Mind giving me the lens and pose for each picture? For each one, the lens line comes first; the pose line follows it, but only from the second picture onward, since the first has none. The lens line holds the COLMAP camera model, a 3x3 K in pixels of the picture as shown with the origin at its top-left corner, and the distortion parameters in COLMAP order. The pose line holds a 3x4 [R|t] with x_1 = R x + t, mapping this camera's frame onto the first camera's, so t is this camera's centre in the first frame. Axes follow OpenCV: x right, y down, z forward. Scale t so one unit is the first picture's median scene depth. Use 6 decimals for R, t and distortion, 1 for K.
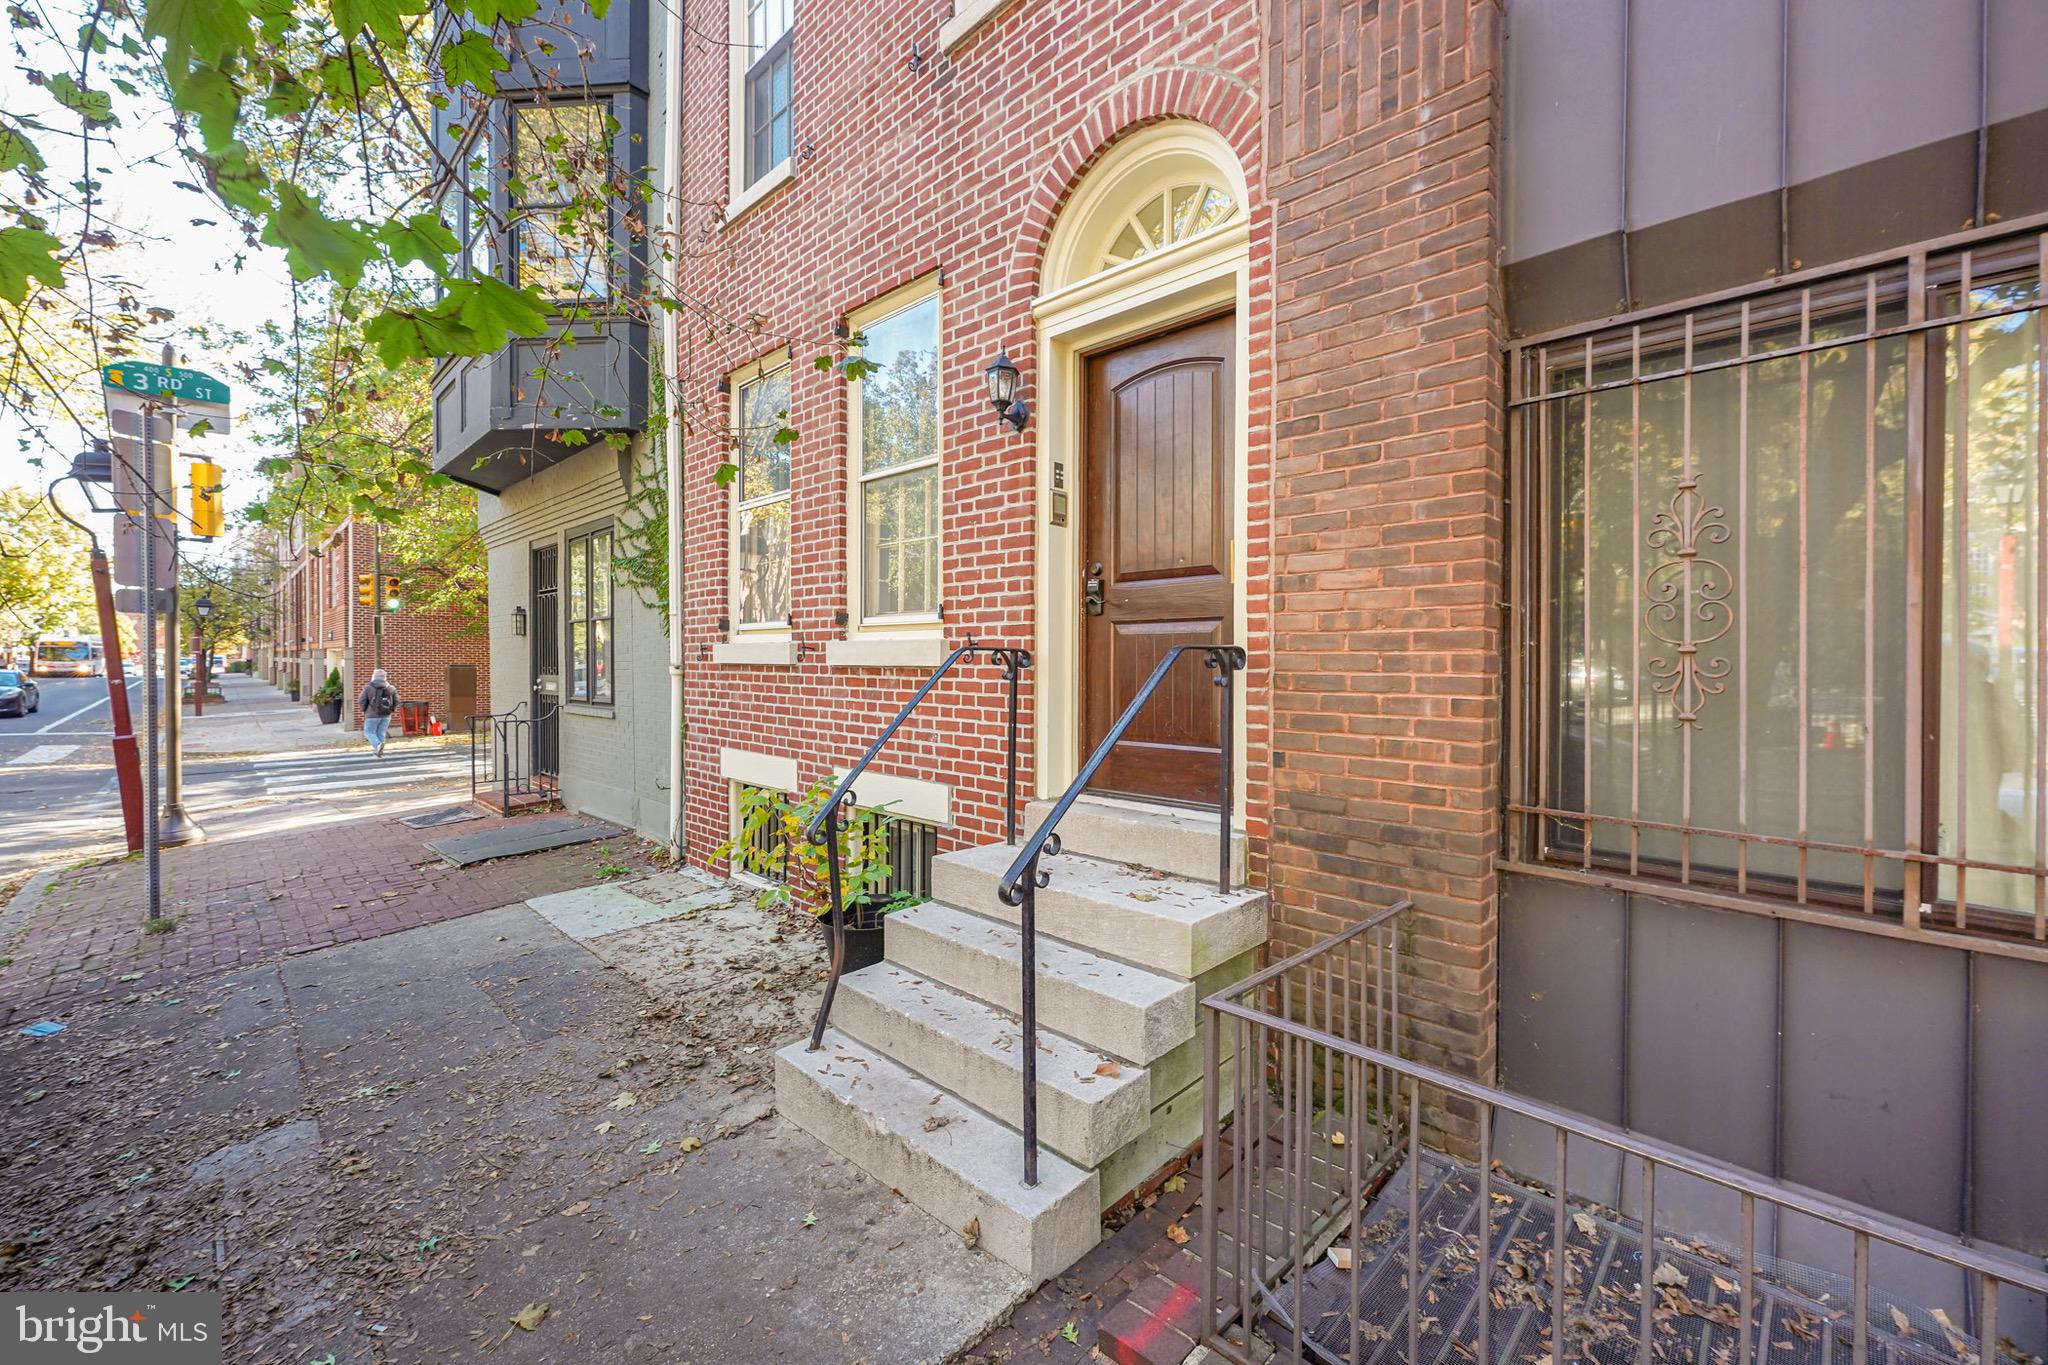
lens RADIAL K [[818.2, 0, 1033.3], [0, 818.2, 651.8], [0, 0, 1]] dist [-0.001764, -0.000140]
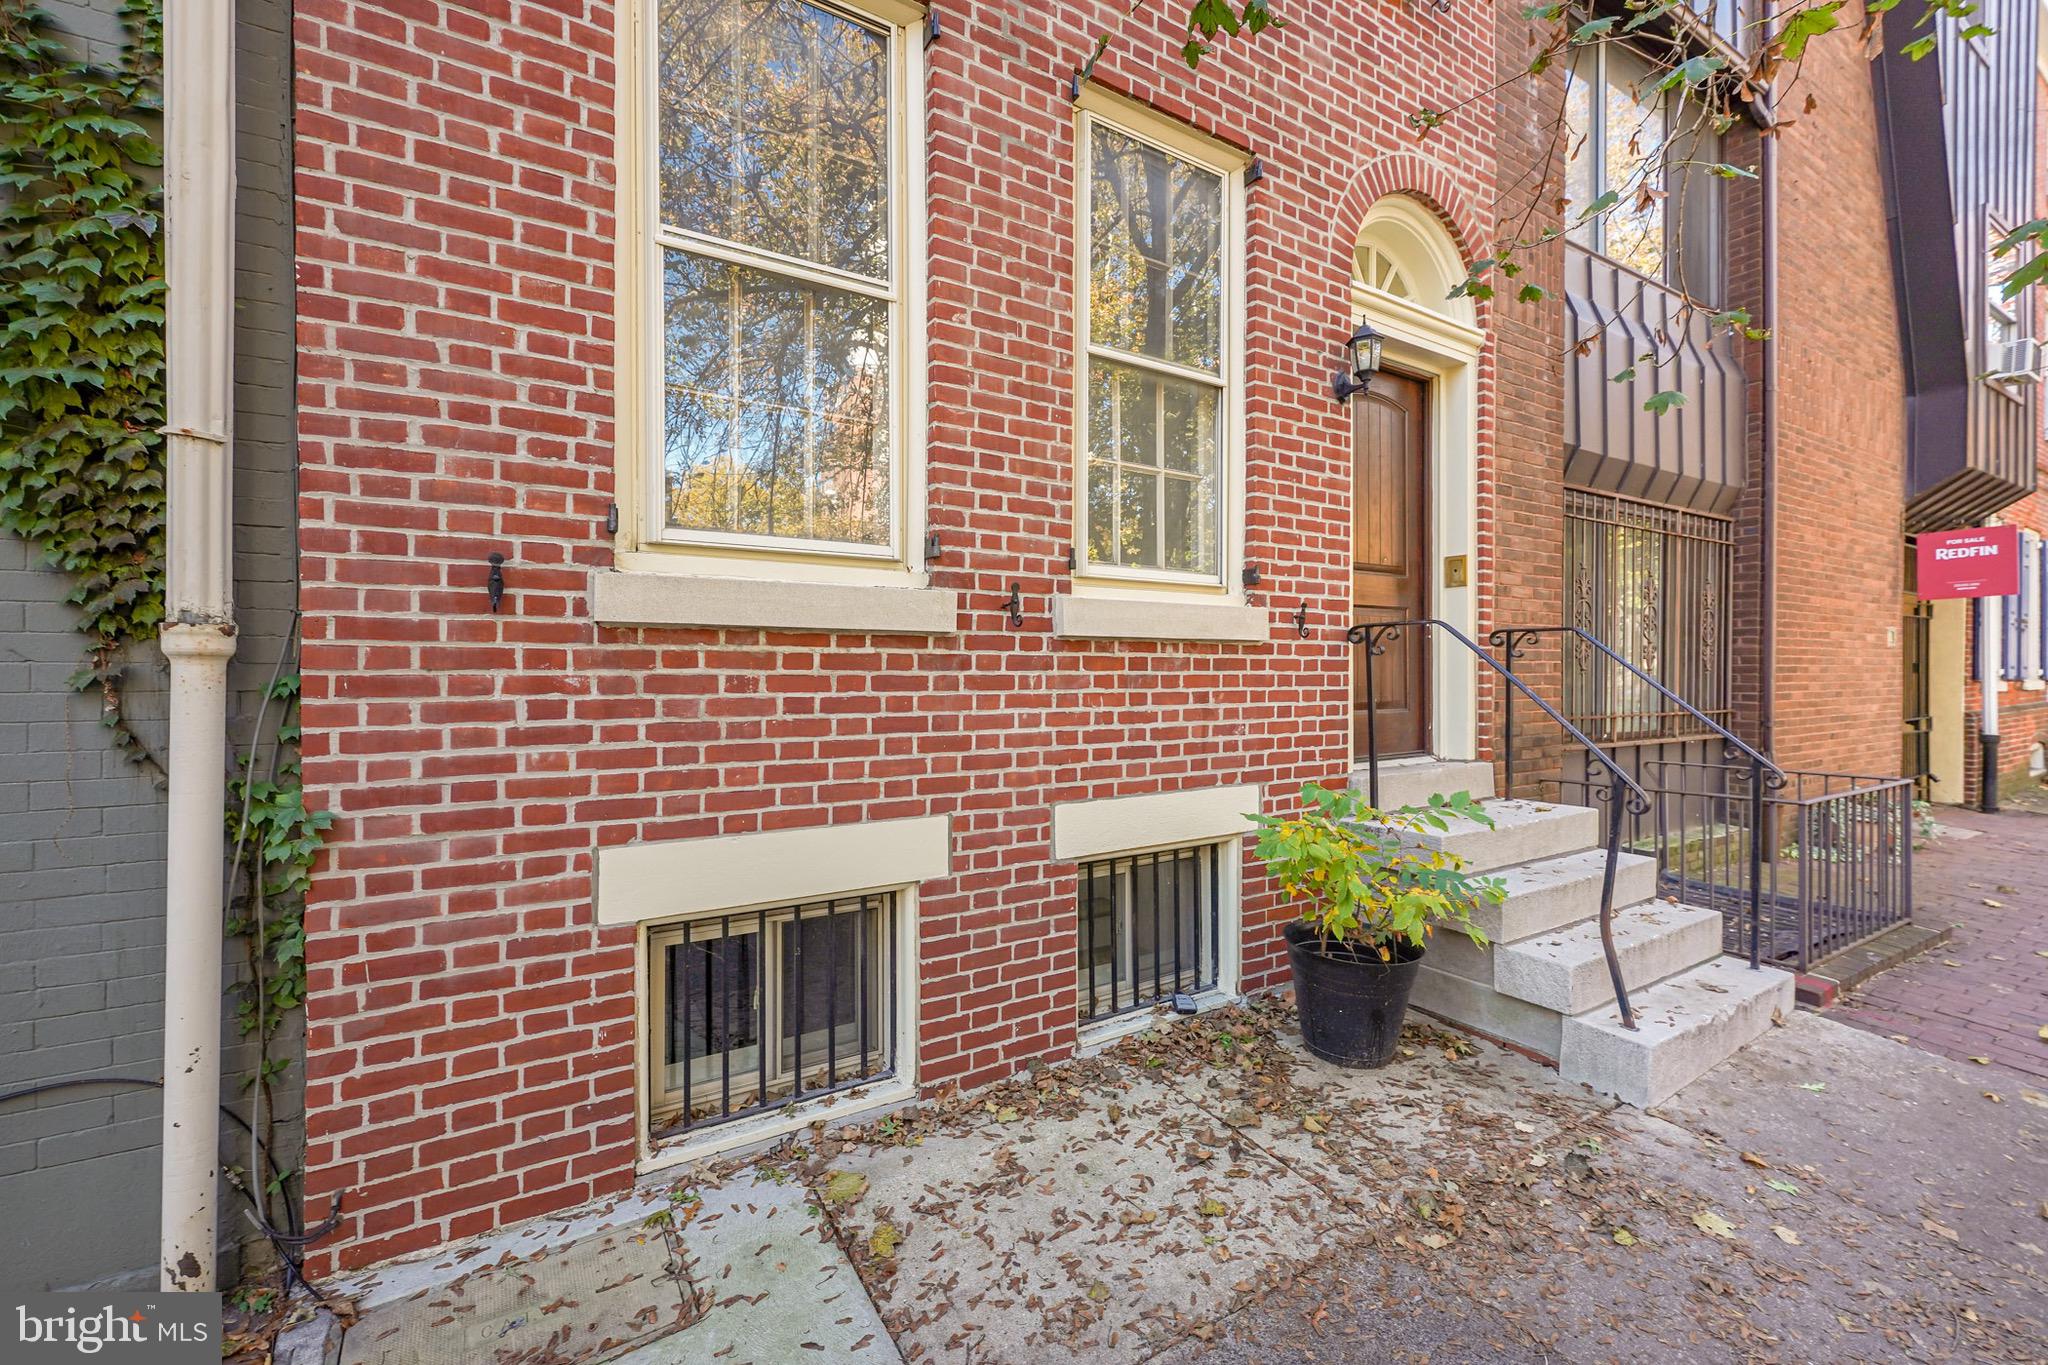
lens RADIAL K [[817.7, 0, 1025.2], [0, 817.7, 680.0], [0, 0, 1]] dist [-0.001444, 0.000143]
pose [[0.265608, -0.002579, 0.964078, -1.055216], [0.000571, 0.999997, 0.002517, 0.059910], [-0.964081, -0.000118, 0.265609, 1.095286]]
